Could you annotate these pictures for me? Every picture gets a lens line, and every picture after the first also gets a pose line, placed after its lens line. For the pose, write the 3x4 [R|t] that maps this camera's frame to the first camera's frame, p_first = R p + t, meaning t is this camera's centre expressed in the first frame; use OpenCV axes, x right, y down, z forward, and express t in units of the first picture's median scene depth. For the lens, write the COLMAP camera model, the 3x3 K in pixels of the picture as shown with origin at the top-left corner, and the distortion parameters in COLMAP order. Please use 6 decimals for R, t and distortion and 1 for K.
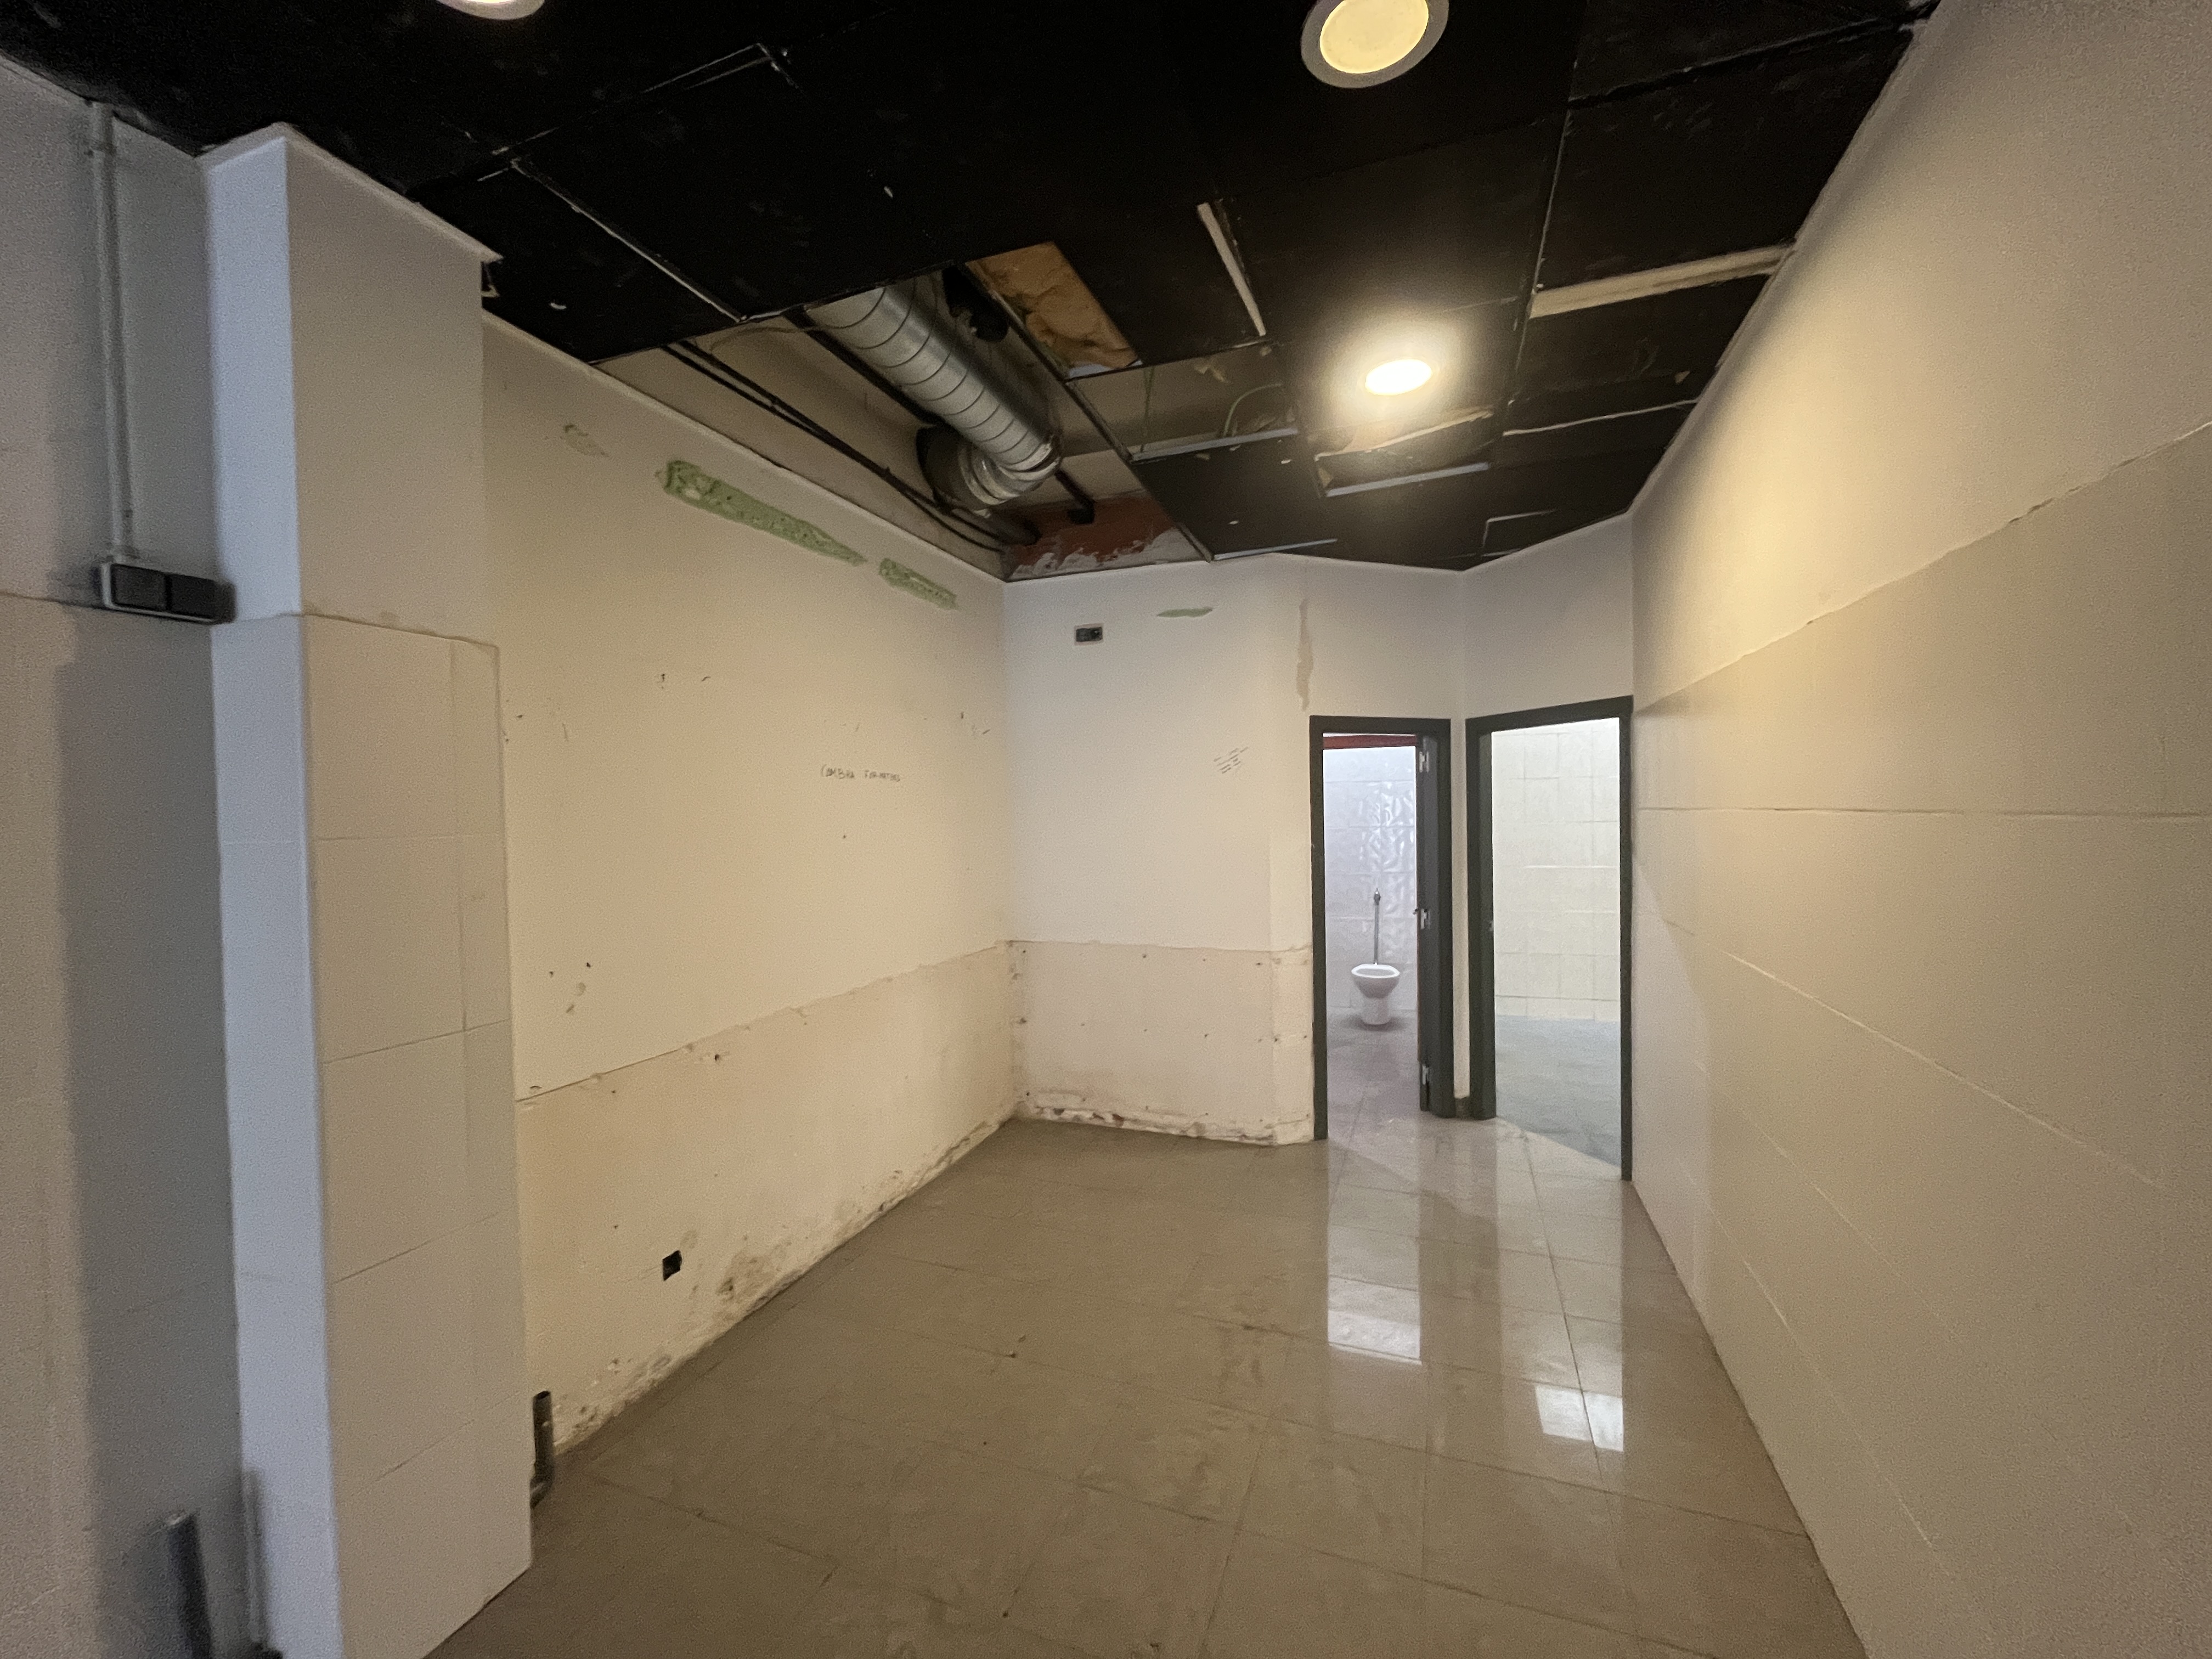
lens RADIAL K [[896.1, 0, 1098.9], [0, 896.1, 822.6], [0, 0, 1]] dist [-0.001302, -0.000304]
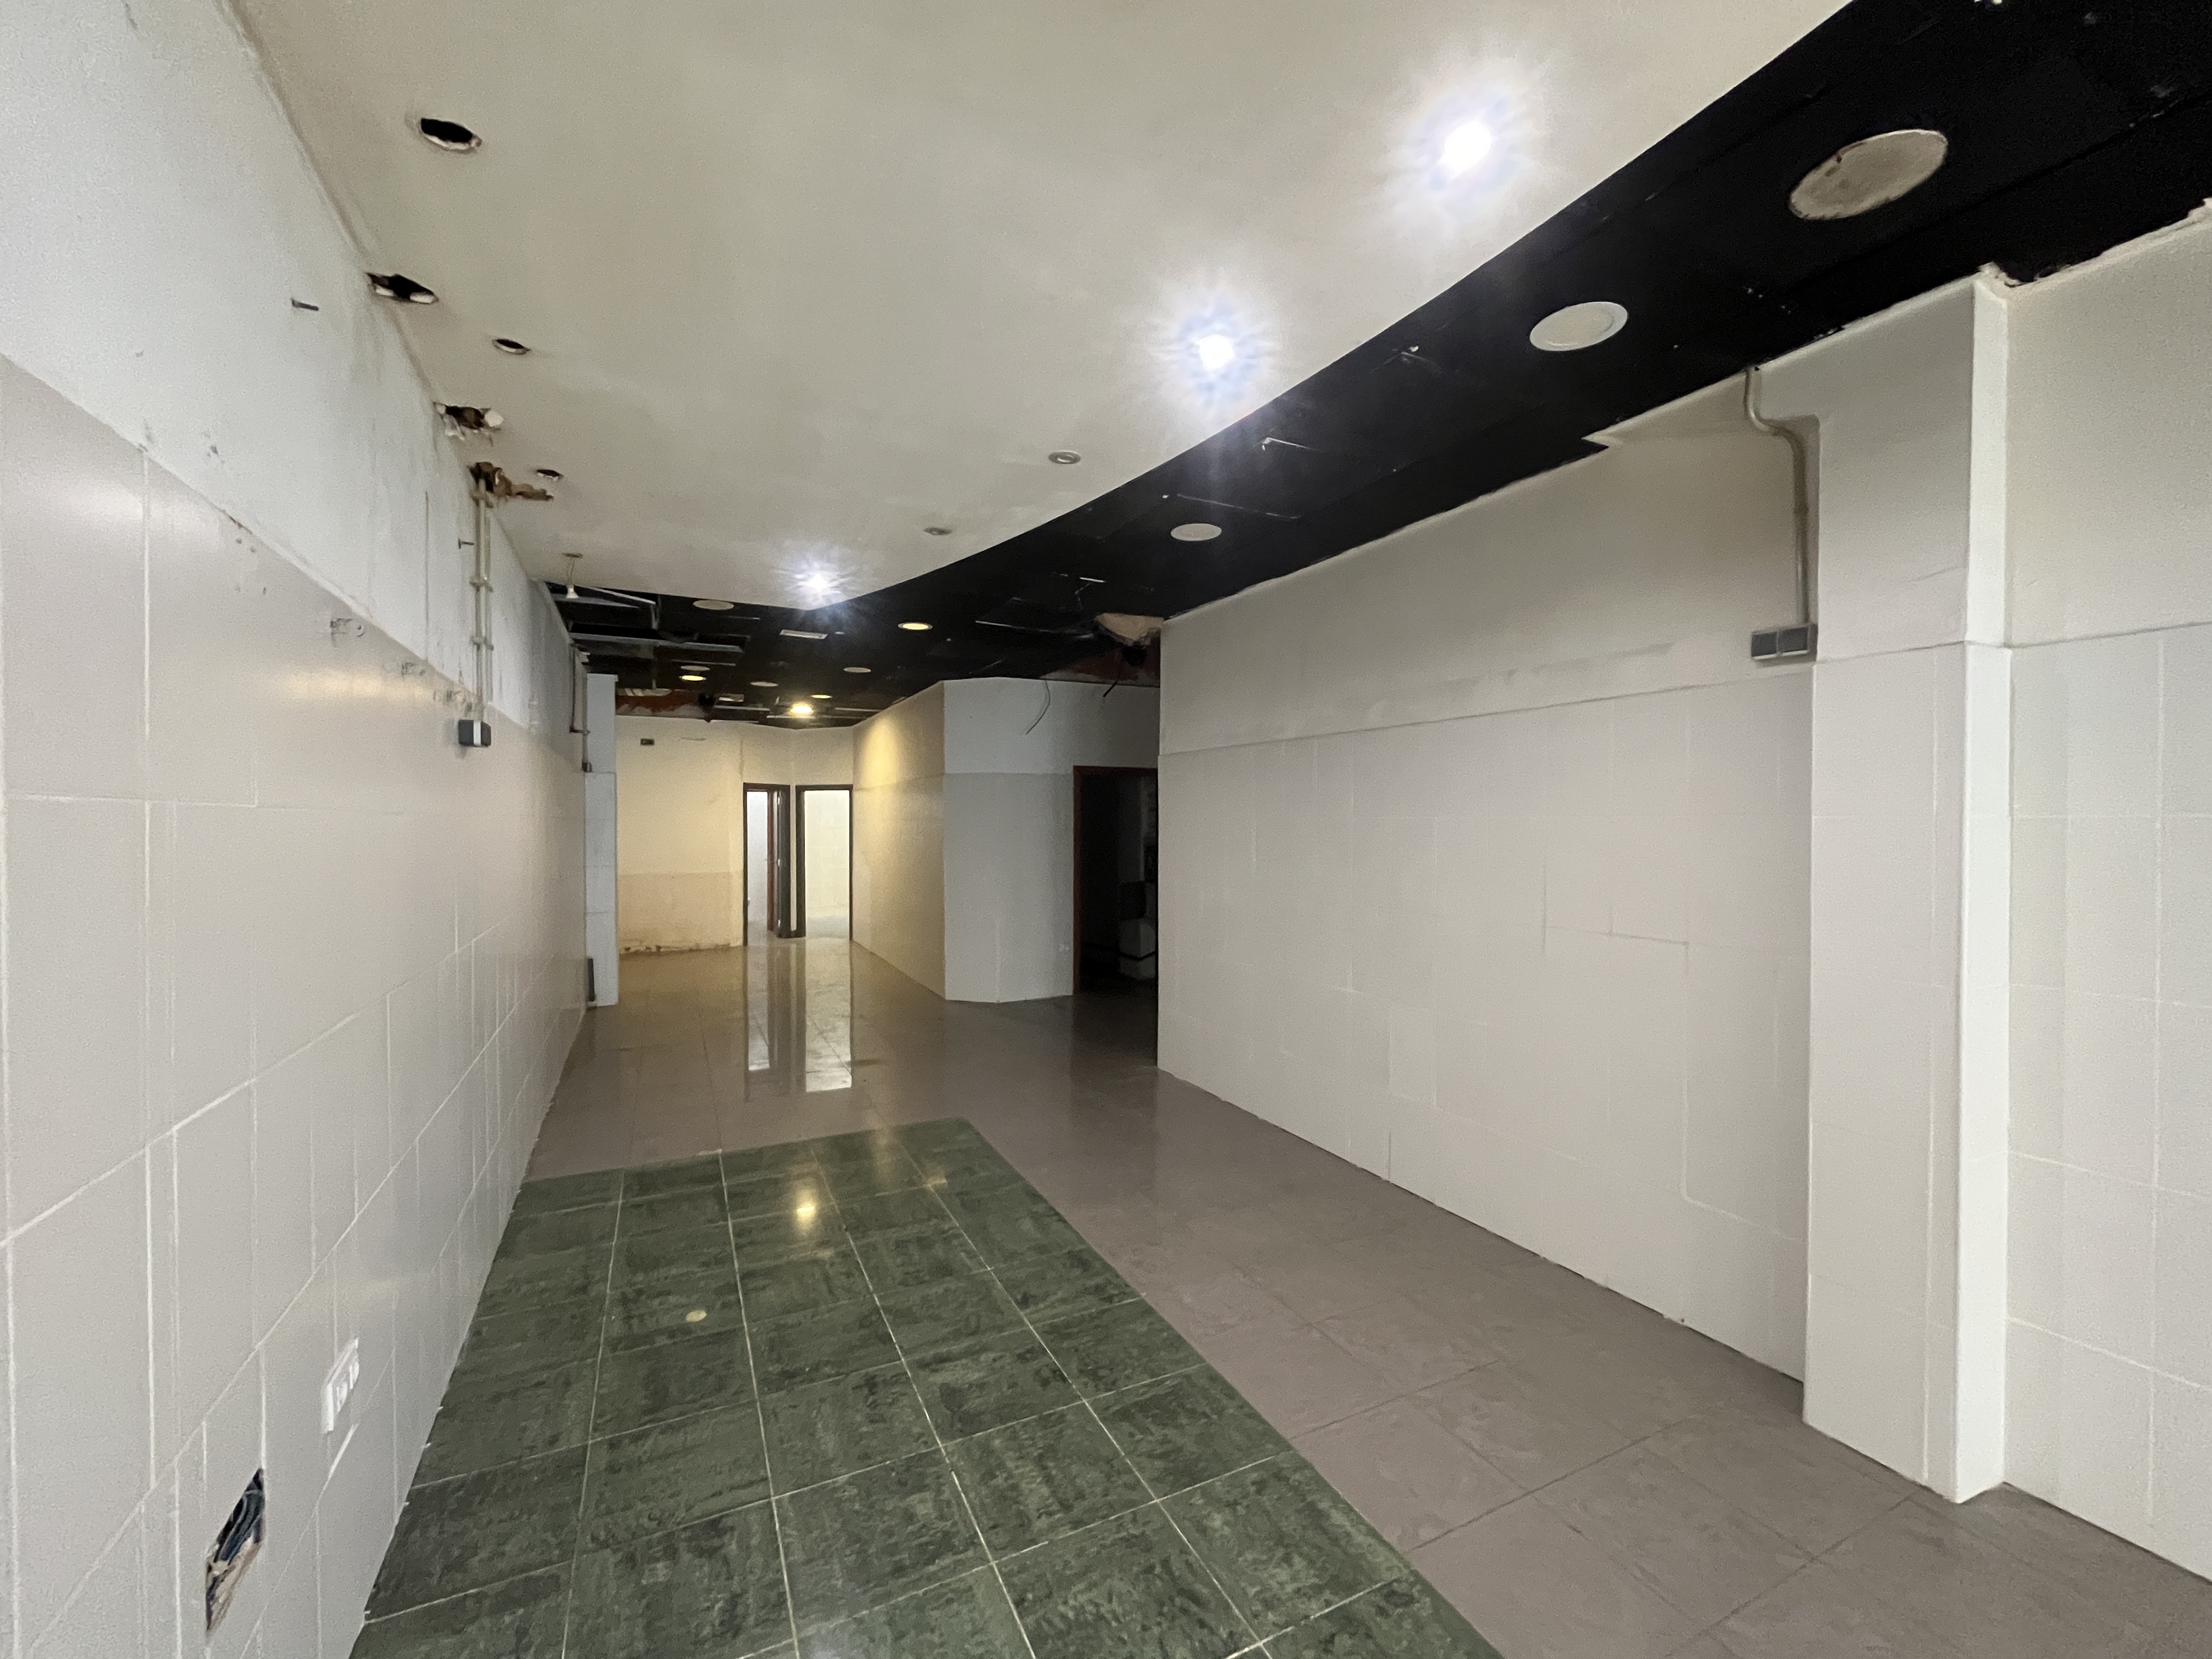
lens RADIAL K [[896.1, 0, 1100.0], [0, 896.1, 827.4], [0, 0, 1]] dist [-0.001302, -0.000304]
pose [[0.696182, 0.017648, 0.717648, -0.879957], [-0.002477, 0.999751, -0.022182, 0.063847], [-0.717861, 0.013665, 0.696052, -1.509147]]
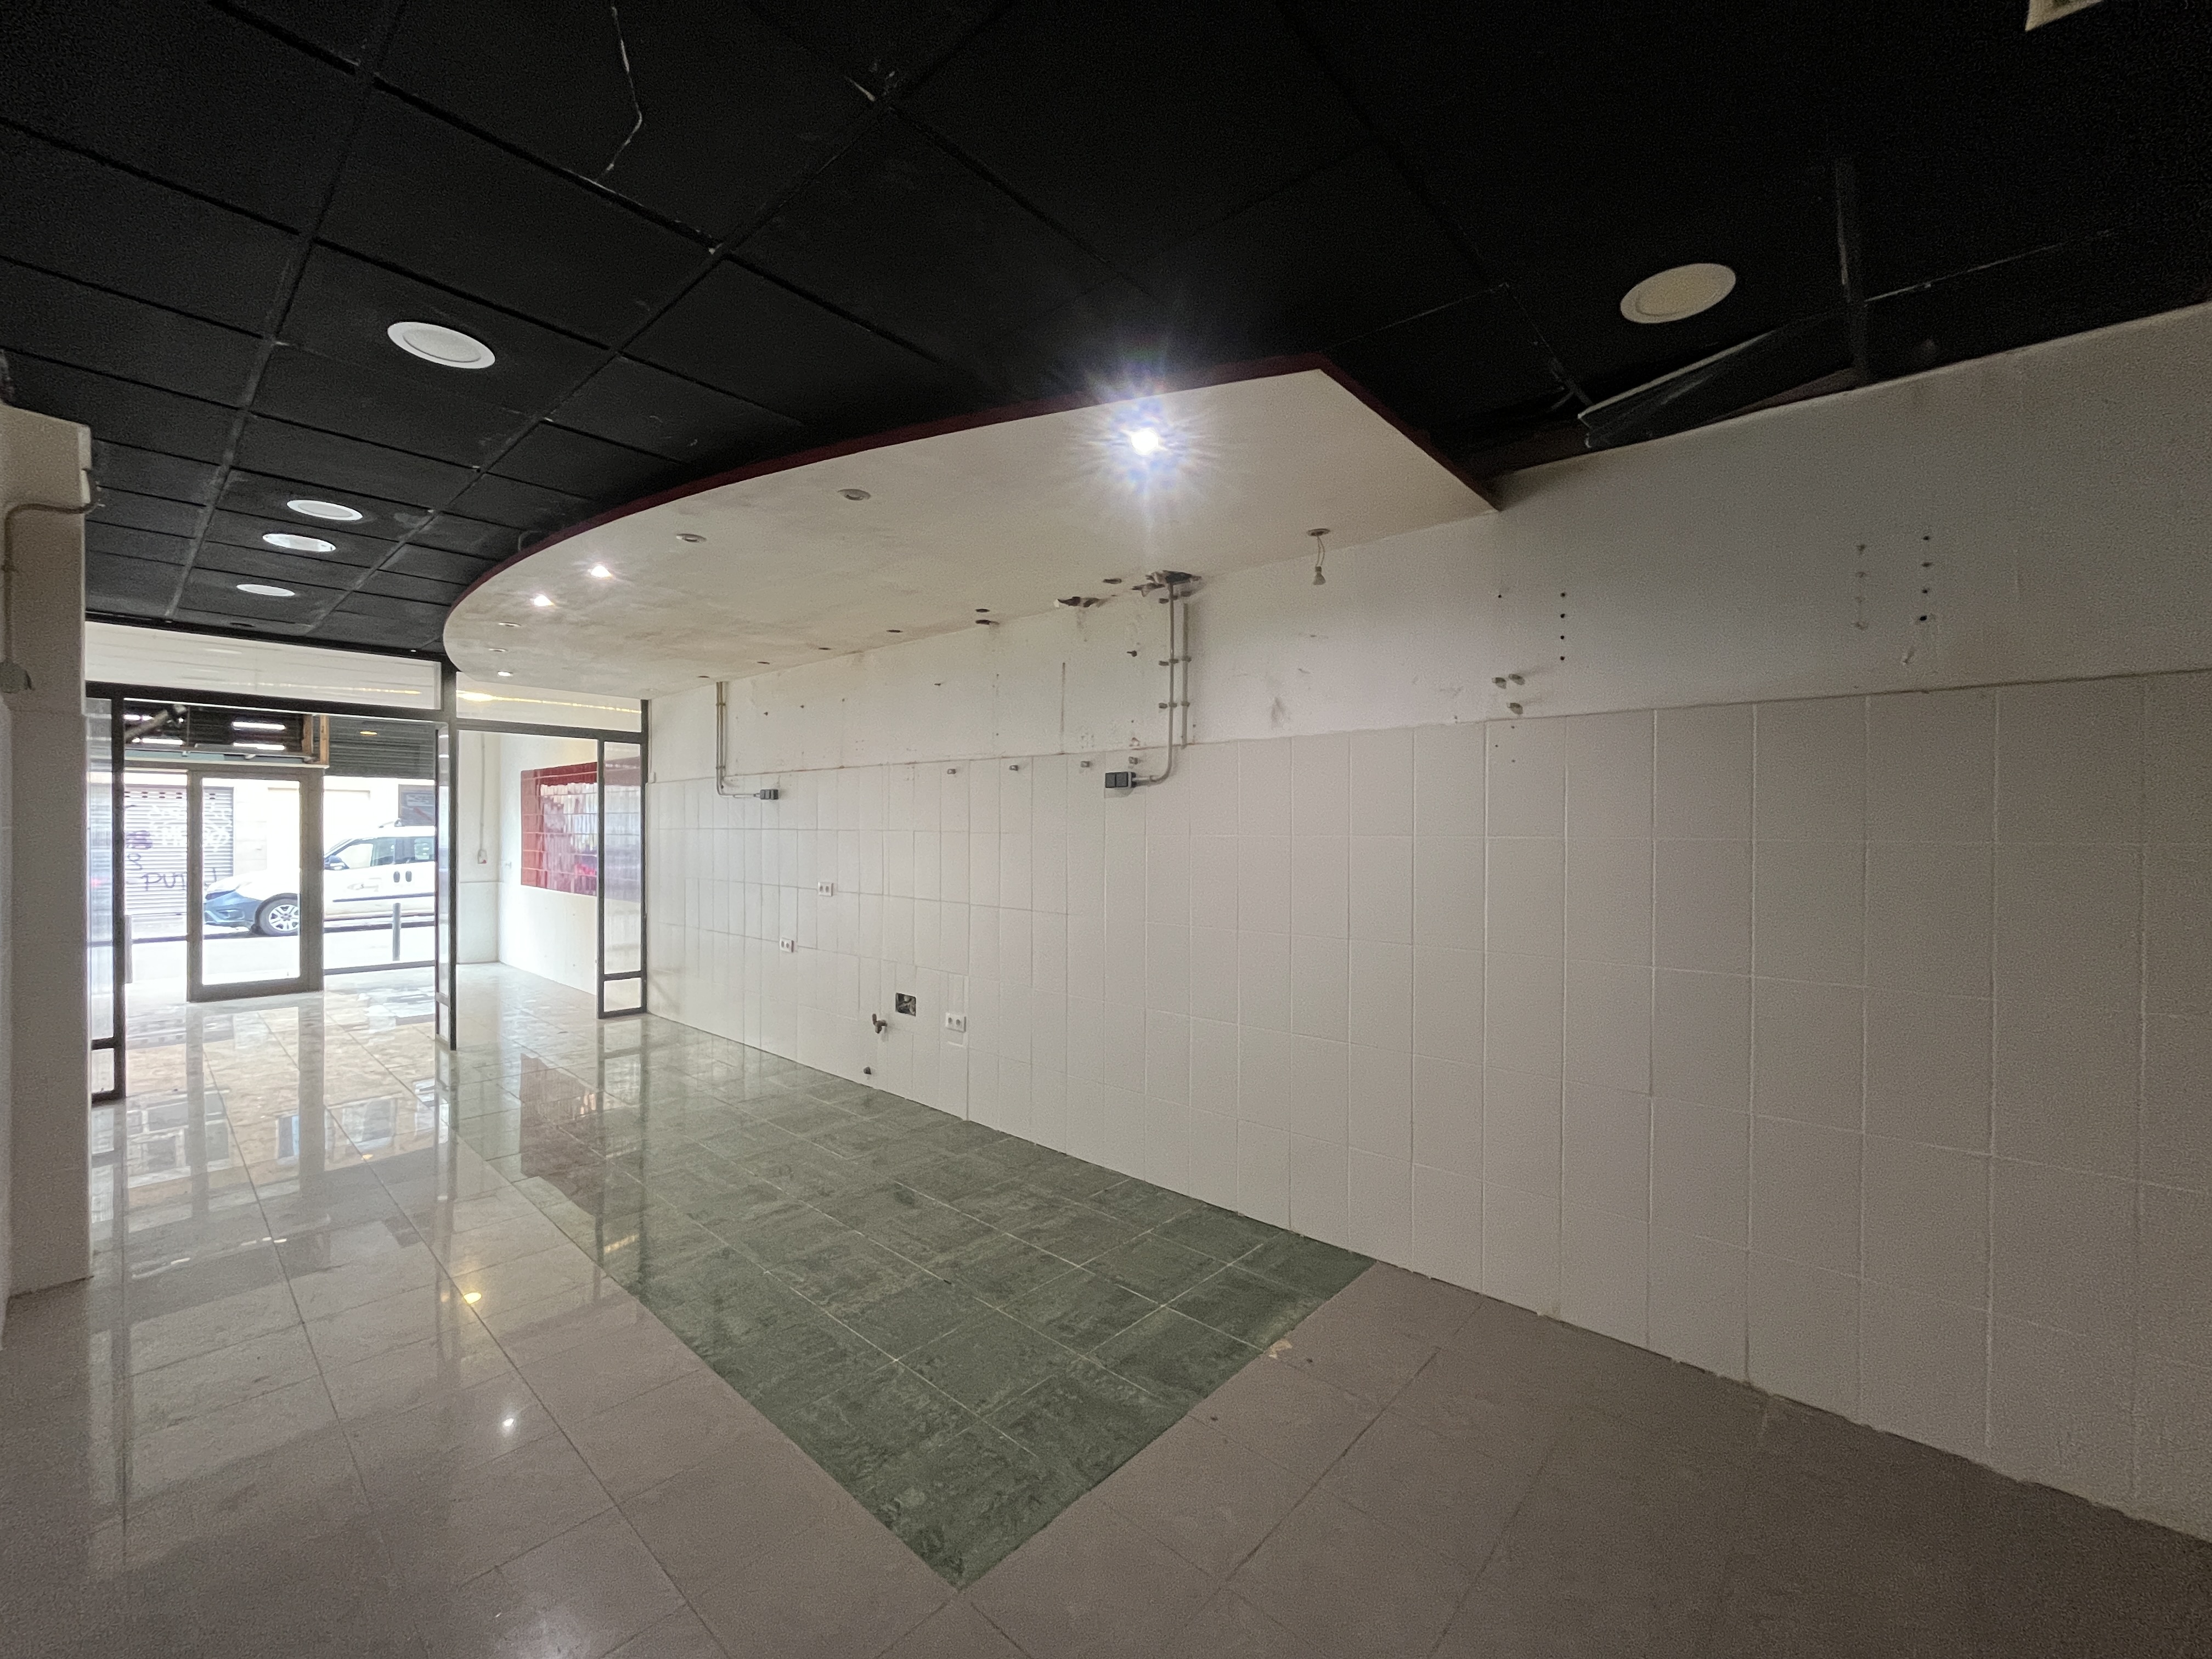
lens RADIAL K [[896.1, 0, 1104.8], [0, 896.1, 833.7], [0, 0, 1]] dist [-0.001302, -0.000304]
pose [[-0.376552, 0.021297, -0.926151, 2.647033], [-0.016710, 0.999417, 0.029775, -0.104304], [0.926245, 0.026687, -0.375977, 2.234476]]
